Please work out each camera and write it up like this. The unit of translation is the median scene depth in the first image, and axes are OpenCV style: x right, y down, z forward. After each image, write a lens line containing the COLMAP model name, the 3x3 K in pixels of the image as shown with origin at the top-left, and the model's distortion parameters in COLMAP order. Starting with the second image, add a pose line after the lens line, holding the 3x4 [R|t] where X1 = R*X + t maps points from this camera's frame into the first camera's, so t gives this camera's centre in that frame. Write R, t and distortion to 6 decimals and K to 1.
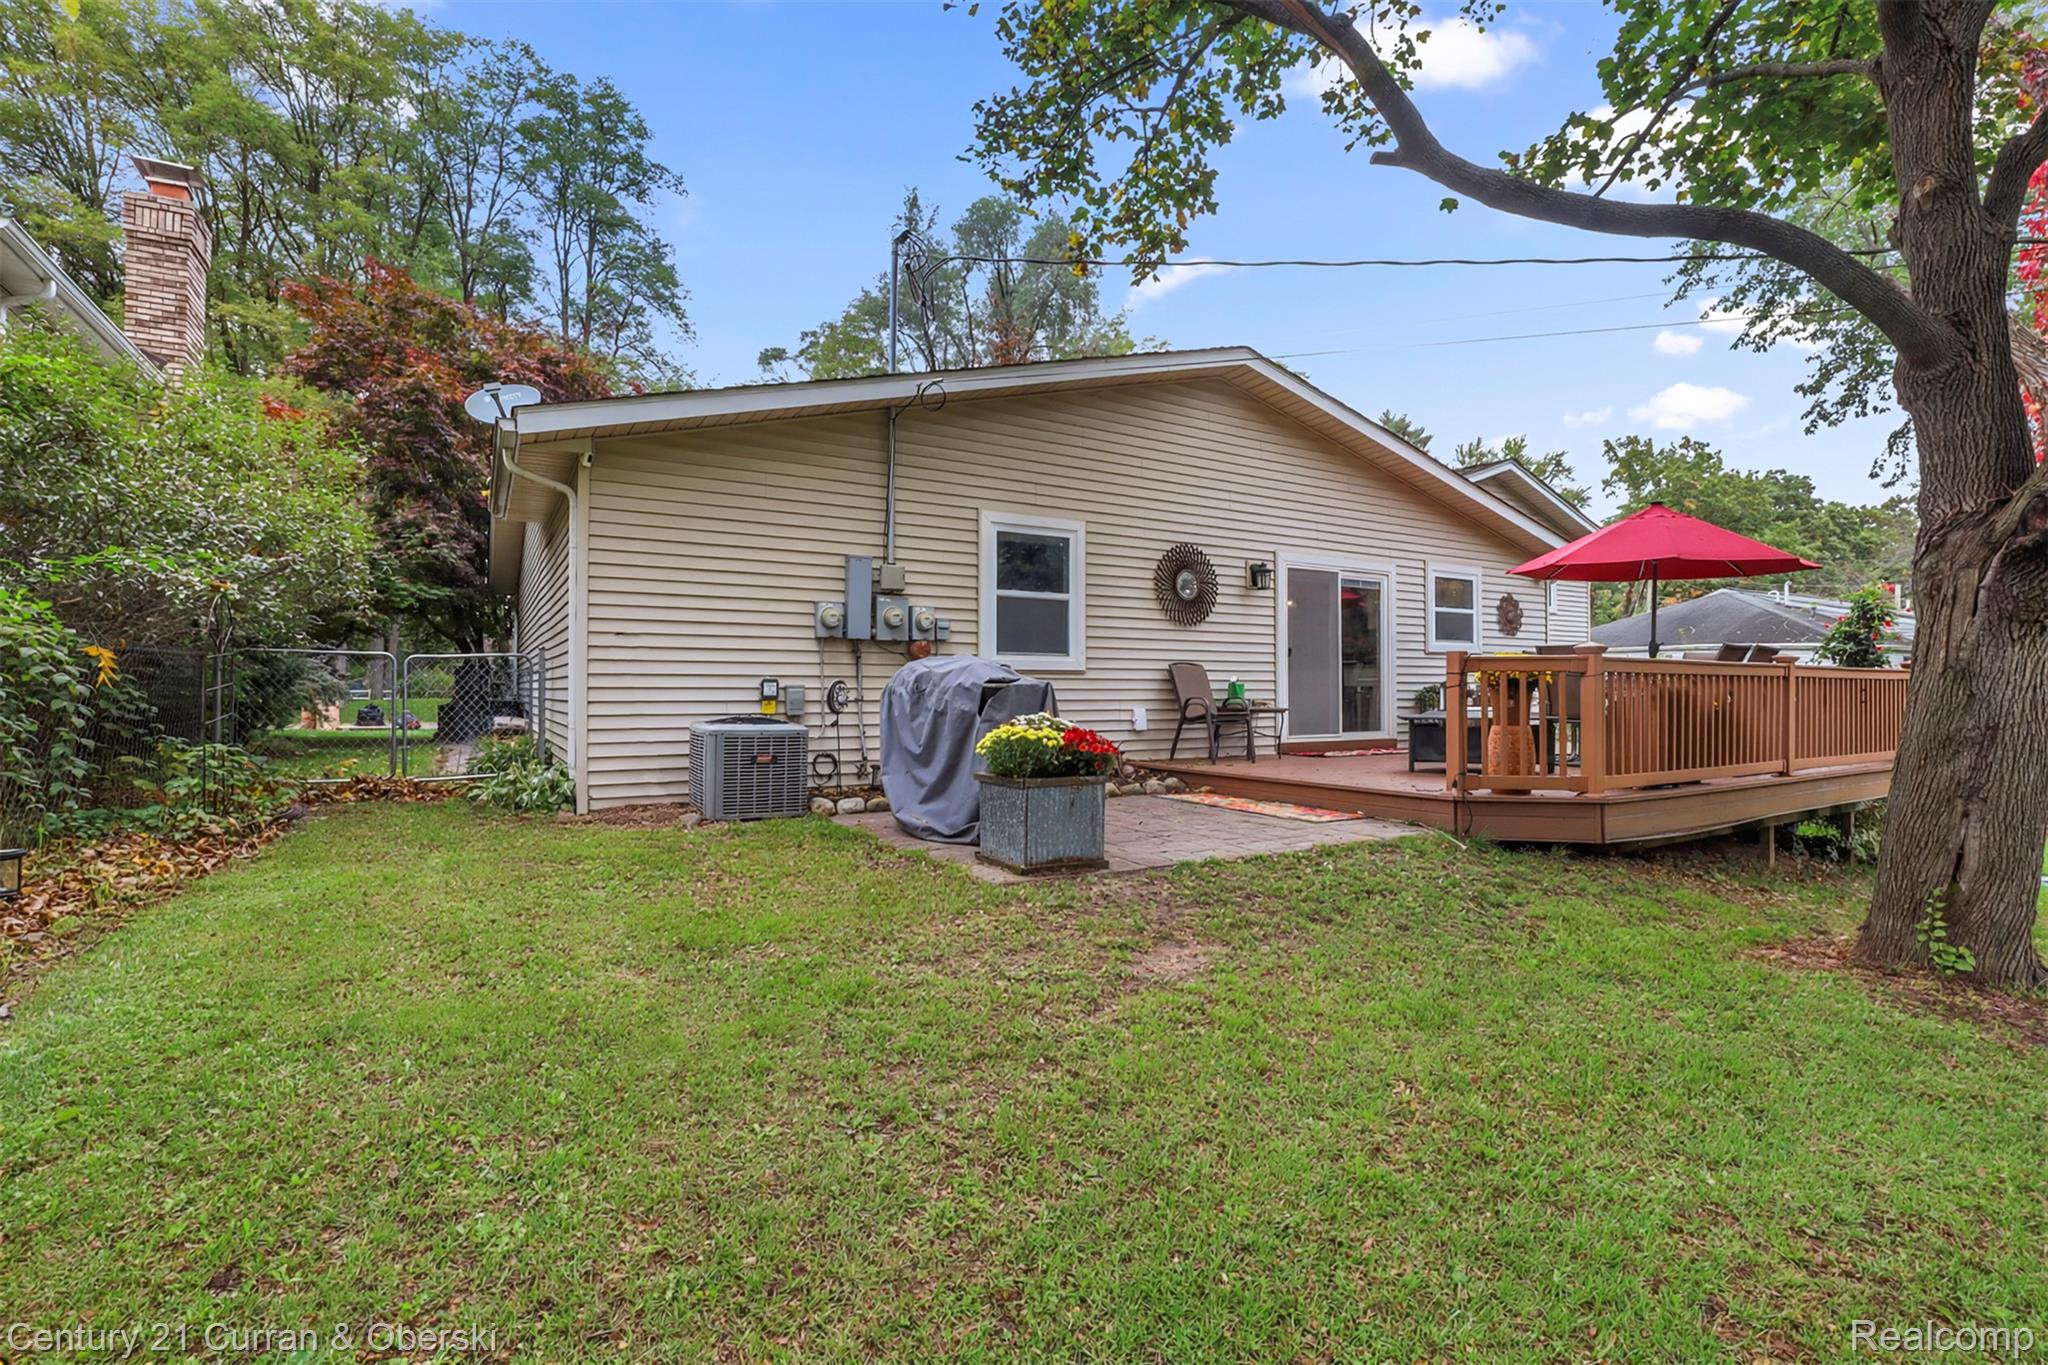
lens RADIAL K [[957.2, 0, 1024.0], [0, 957.2, 682.5], [0, 0, 1]] dist [-0.032412, 0.000800]
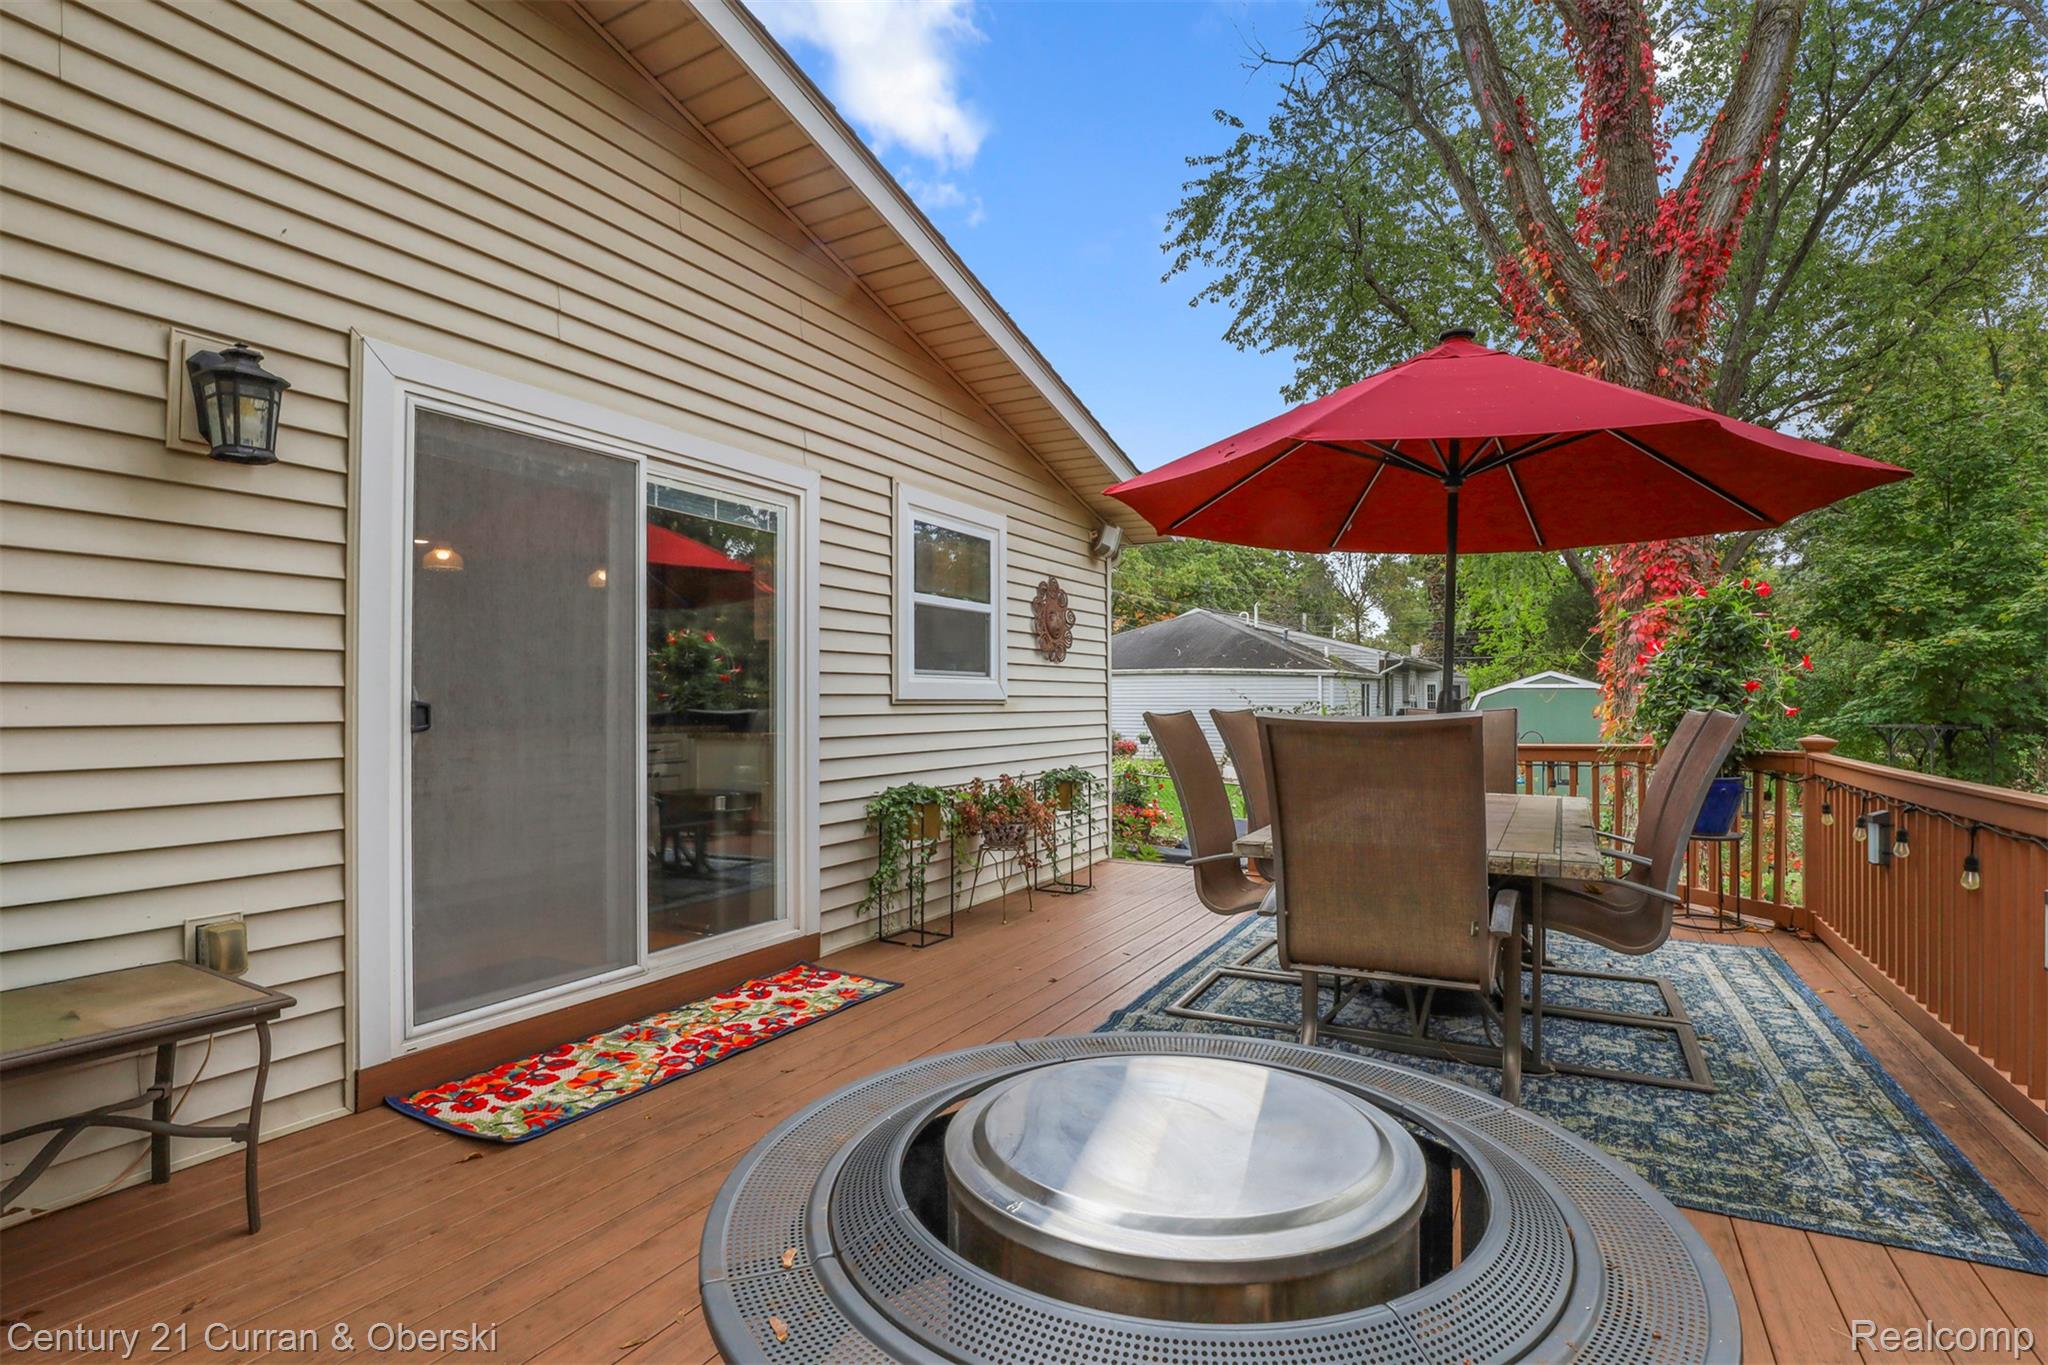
lens RADIAL K [[957.2, 0, 1024.0], [0, 957.2, 682.5], [0, 0, 1]] dist [-0.032412, 0.000800]
pose [[0.862702, 0.007843, 0.505652, 0.272316], [-0.003514, 0.999949, -0.009515, -0.037221], [-0.505701, 0.006432, 0.862685, 0.638037]]
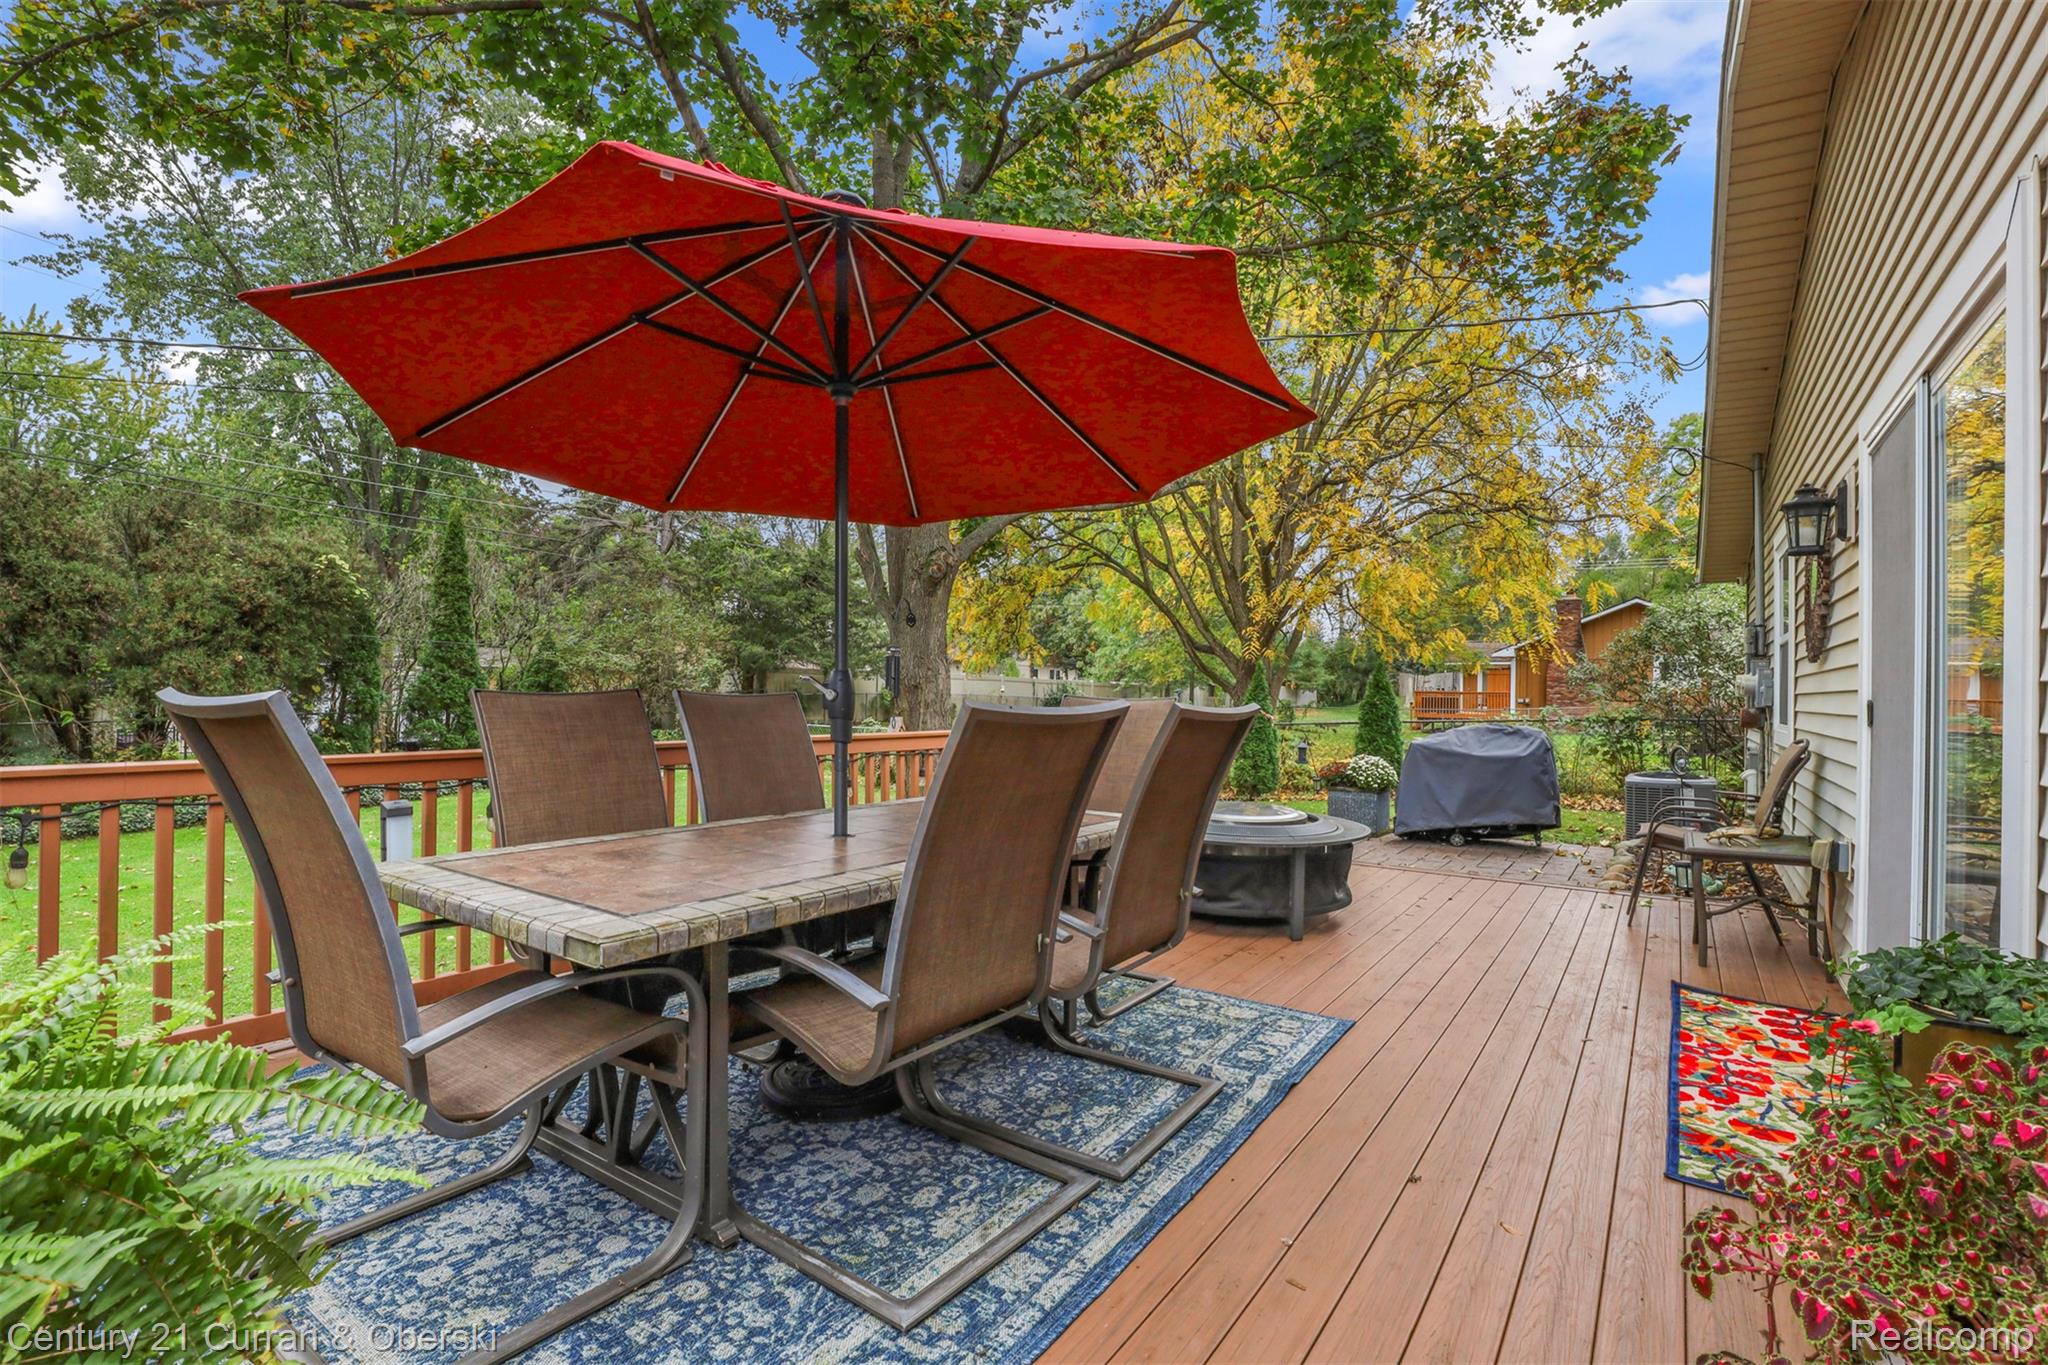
lens RADIAL K [[957.2, 0, 1024.0], [0, 957.2, 682.5], [0, 0, 1]] dist [-0.032412, 0.000800]
pose [[-0.909278, -0.018145, -0.415793, 0.645095], [-0.013704, 0.999813, -0.013662, -0.031488], [0.415963, -0.006724, -0.909357, 1.116945]]
